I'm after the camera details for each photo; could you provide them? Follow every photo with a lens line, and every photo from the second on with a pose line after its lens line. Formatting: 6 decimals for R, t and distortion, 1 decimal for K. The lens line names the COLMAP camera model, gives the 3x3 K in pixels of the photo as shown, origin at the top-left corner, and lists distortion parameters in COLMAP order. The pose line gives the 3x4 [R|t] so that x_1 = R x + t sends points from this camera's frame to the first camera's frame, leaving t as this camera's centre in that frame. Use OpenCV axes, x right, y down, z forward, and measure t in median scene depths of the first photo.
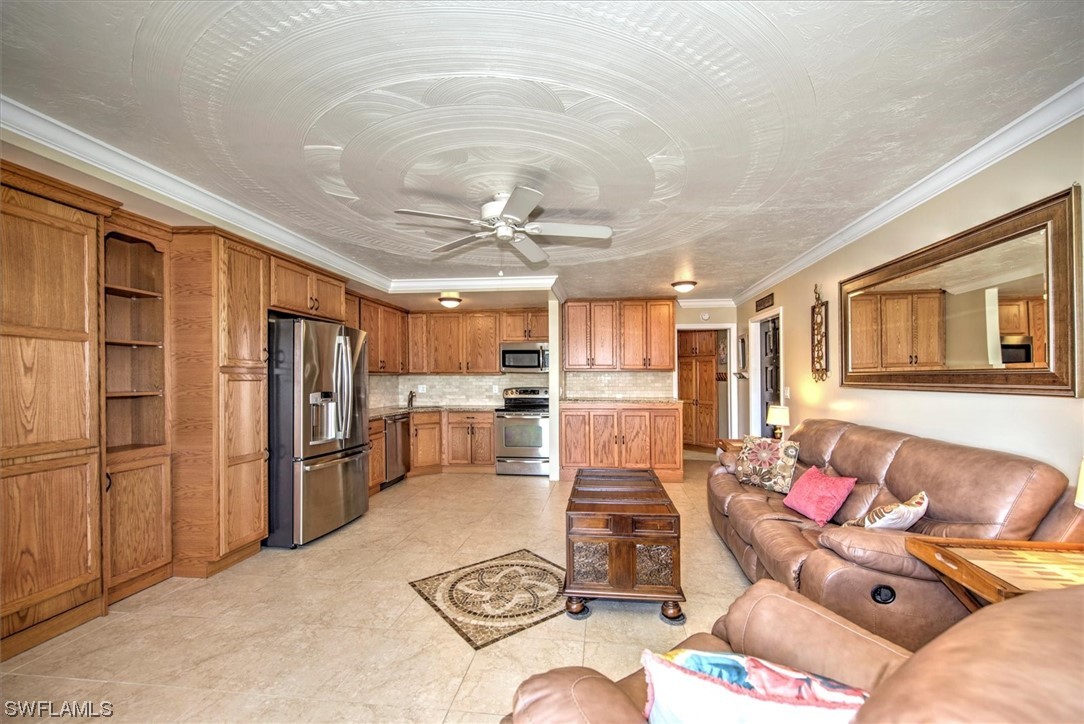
lens RADIAL K [[432.4, 0, 570.1], [0, 432.4, 380.9], [0, 0, 1]] dist [0.007712, -0.001598]
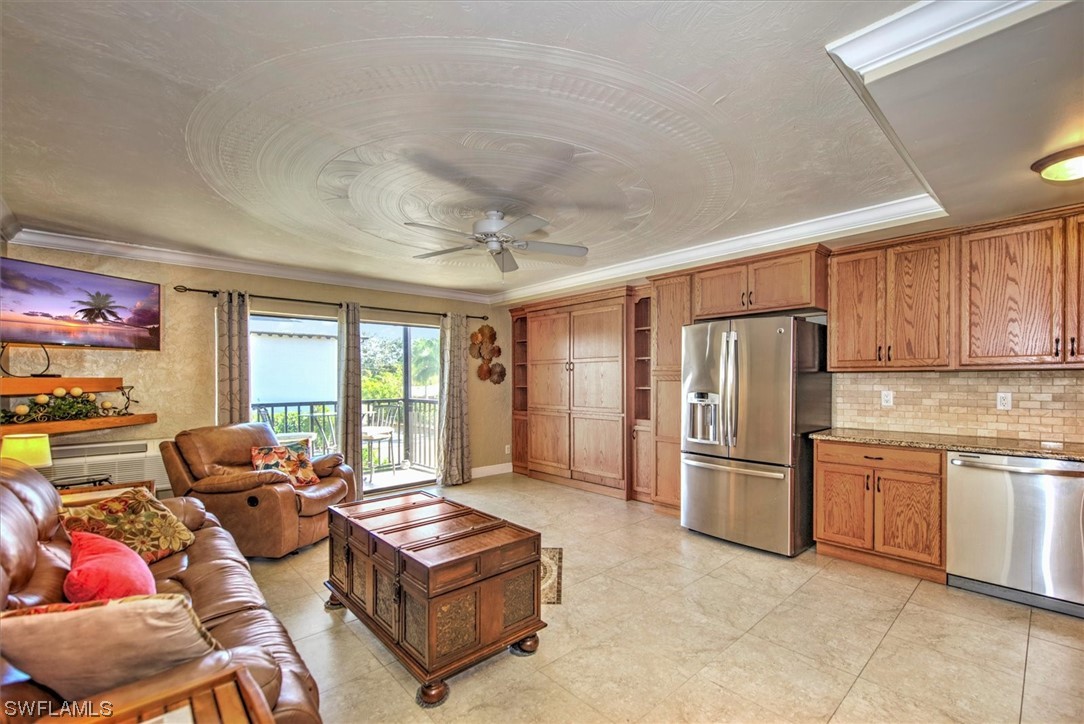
lens RADIAL K [[465.5, 0, 532.8], [0, 465.5, 396.6], [0, 0, 1]] dist [0.002929, -0.000396]
pose [[-0.700077, 0.028946, -0.713480, 0.484792], [0.001226, 0.999225, 0.039336, -0.008669], [0.714066, 0.026663, -0.699571, 1.471484]]
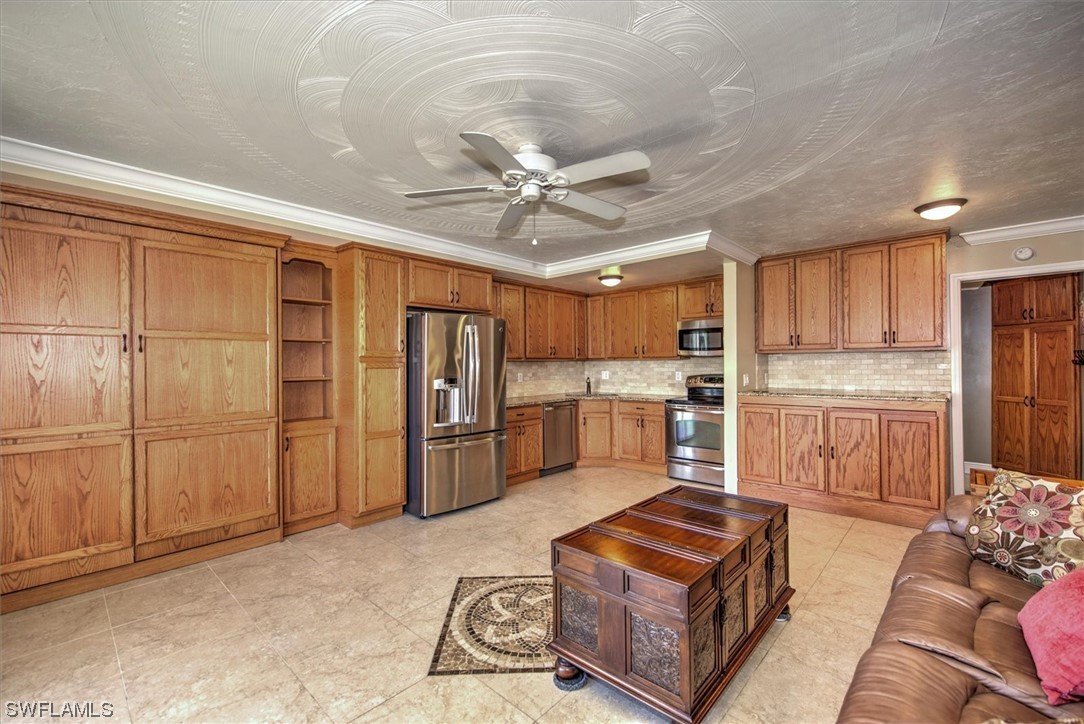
lens RADIAL K [[462.5, 0, 562.3], [0, 462.5, 368.4], [0, 0, 1]] dist [0.005977, -0.002069]
pose [[0.804496, -0.000272, -0.593958, 0.340135], [0.004577, 0.999973, 0.005741, -0.004719], [0.593941, -0.007337, 0.804475, 0.245339]]
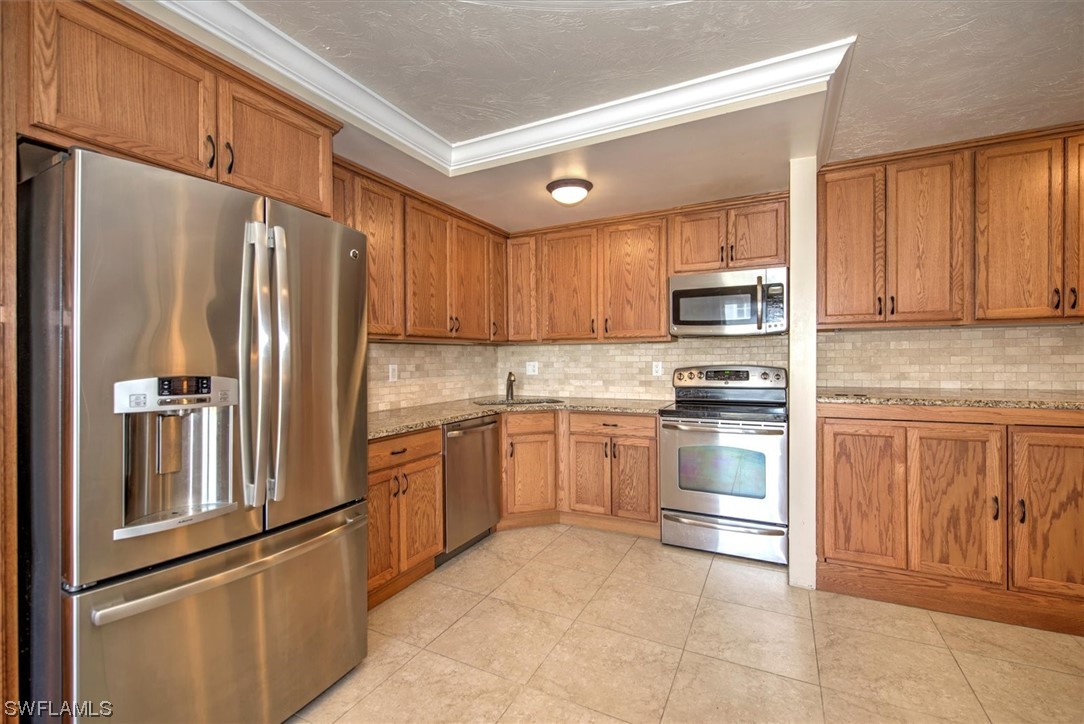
lens RADIAL K [[465.5, 0, 542.9], [0, 465.5, 364.9], [0, 0, 1]] dist [0.002929, -0.000396]
pose [[0.923904, -0.000832, -0.382624, -0.155461], [0.006216, 0.999898, 0.012835, 0.010877], [0.382575, -0.014237, 0.923815, 0.771233]]
